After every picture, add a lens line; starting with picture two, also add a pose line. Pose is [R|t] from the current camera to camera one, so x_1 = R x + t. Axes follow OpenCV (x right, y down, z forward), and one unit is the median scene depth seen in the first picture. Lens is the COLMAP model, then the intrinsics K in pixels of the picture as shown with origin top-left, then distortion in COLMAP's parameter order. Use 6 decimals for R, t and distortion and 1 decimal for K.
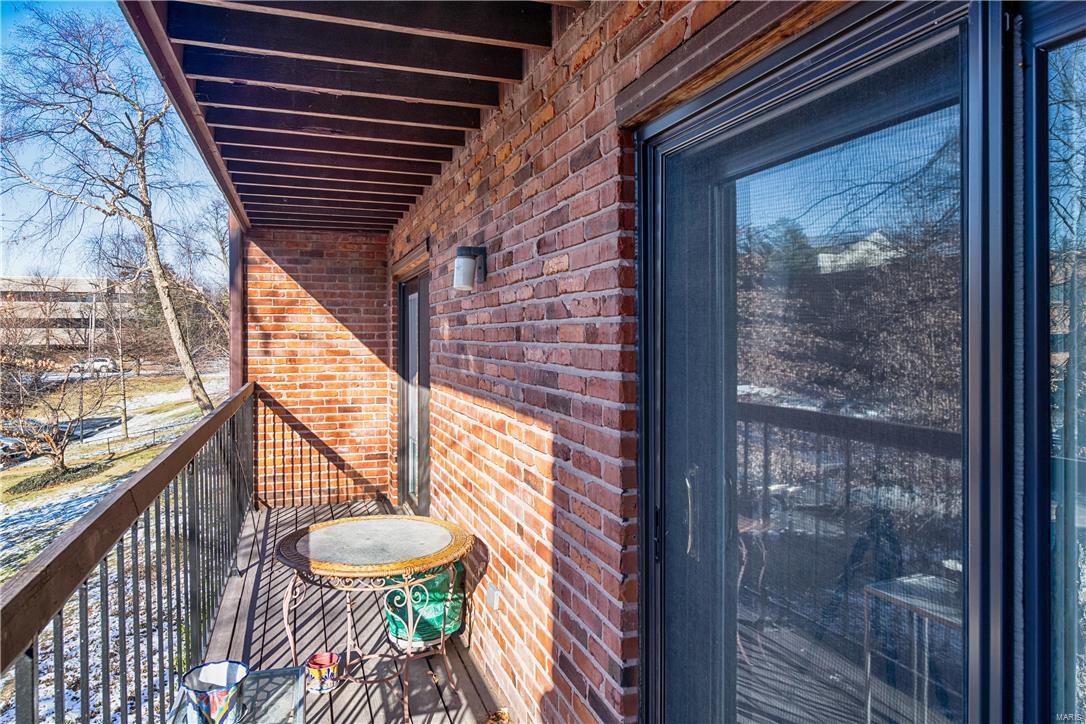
lens RADIAL K [[722.3, 0, 541.8], [0, 722.3, 355.7], [0, 0, 1]] dist [-0.000711, -0.005662]
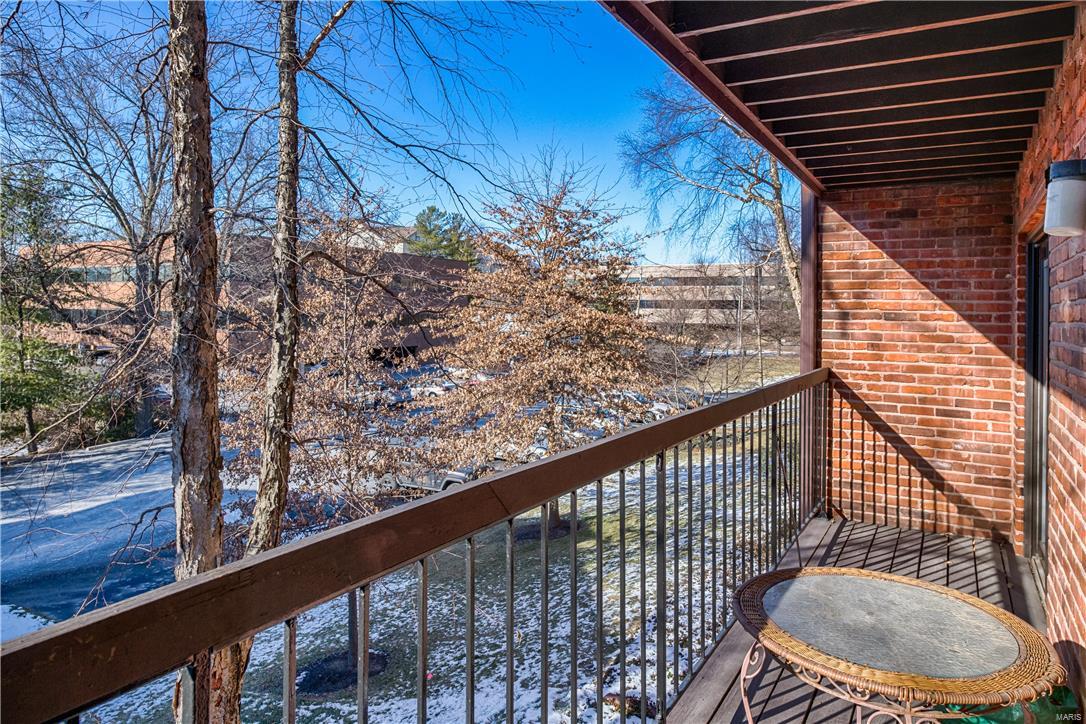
lens RADIAL K [[722.3, 0, 534.4], [0, 722.3, 310.6], [0, 0, 1]] dist [-0.000711, -0.005662]
pose [[0.637873, 0.008927, -0.770090, 0.039047], [-0.040367, 0.998946, -0.021857, 0.000385], [0.769083, 0.045028, 0.637561, 0.171529]]
